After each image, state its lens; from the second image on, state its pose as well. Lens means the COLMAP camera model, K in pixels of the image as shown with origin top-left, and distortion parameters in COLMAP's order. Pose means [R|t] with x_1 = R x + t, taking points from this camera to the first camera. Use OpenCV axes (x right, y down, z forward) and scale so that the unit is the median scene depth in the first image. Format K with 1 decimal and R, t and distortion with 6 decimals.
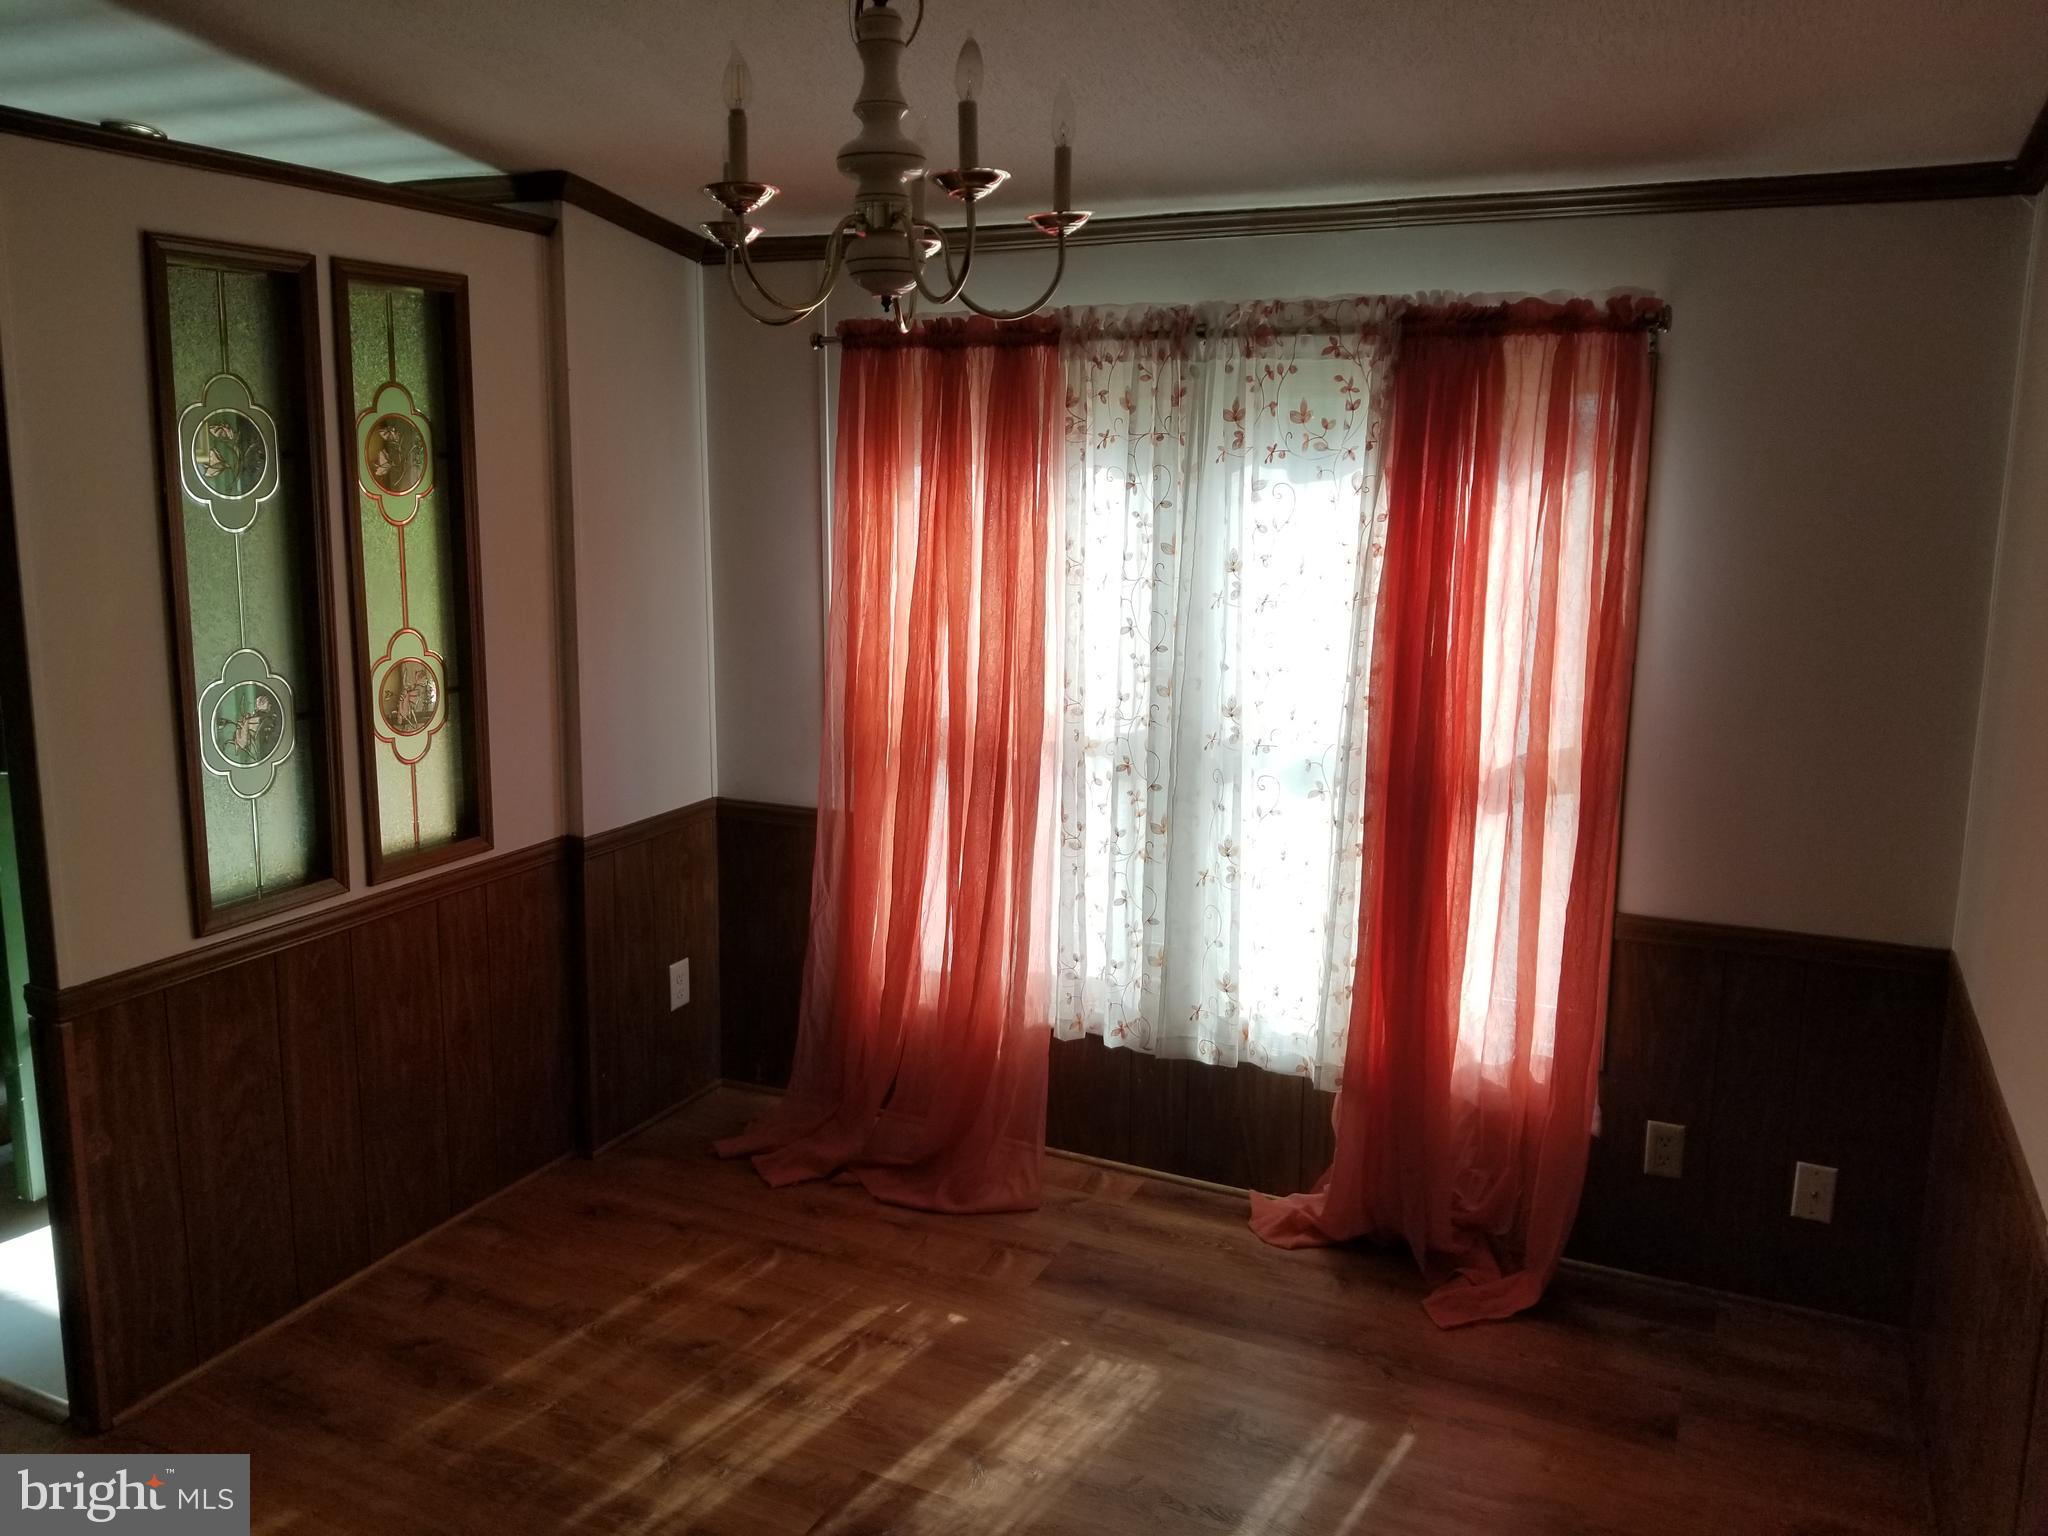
lens RADIAL K [[1675.0, 0, 1024.0], [0, 1675.0, 768.0], [0, 0, 1]] dist [0.100965, -0.177597]
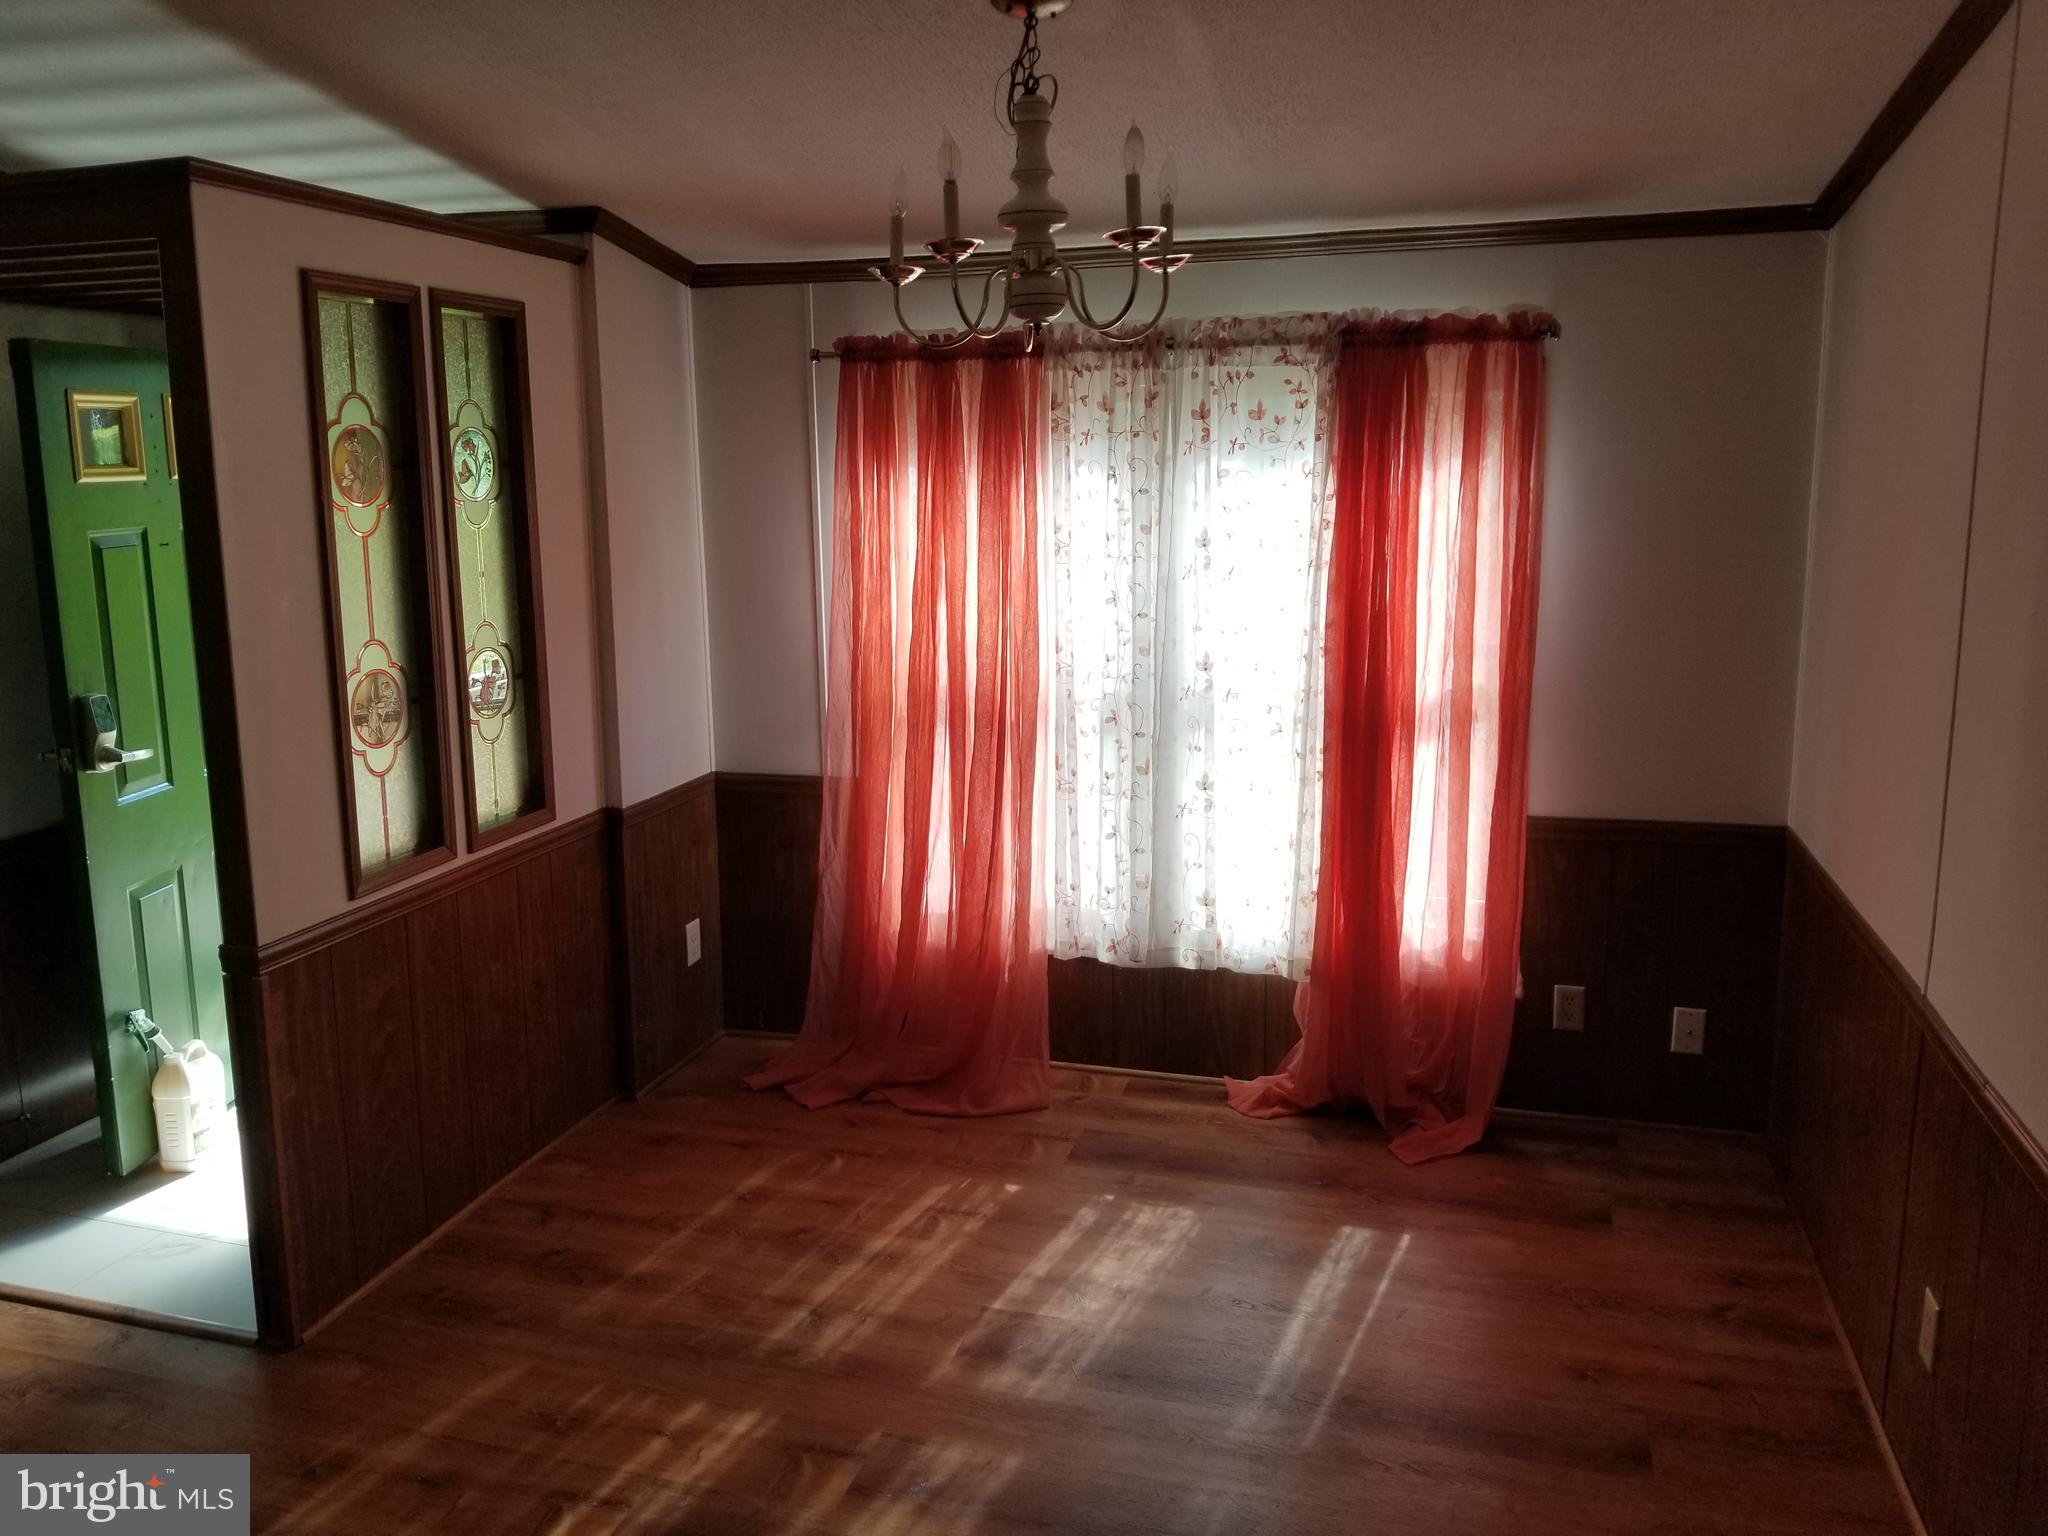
lens RADIAL K [[1745.2, 0, 976.1], [0, 1745.2, 790.4], [0, 0, 1]] dist [0.145786, -0.325262]
pose [[0.986352, -0.051882, 0.156263, -0.231719], [0.051567, 0.998651, 0.006072, 0.037673], [-0.156368, 0.002069, 0.987697, -0.190644]]
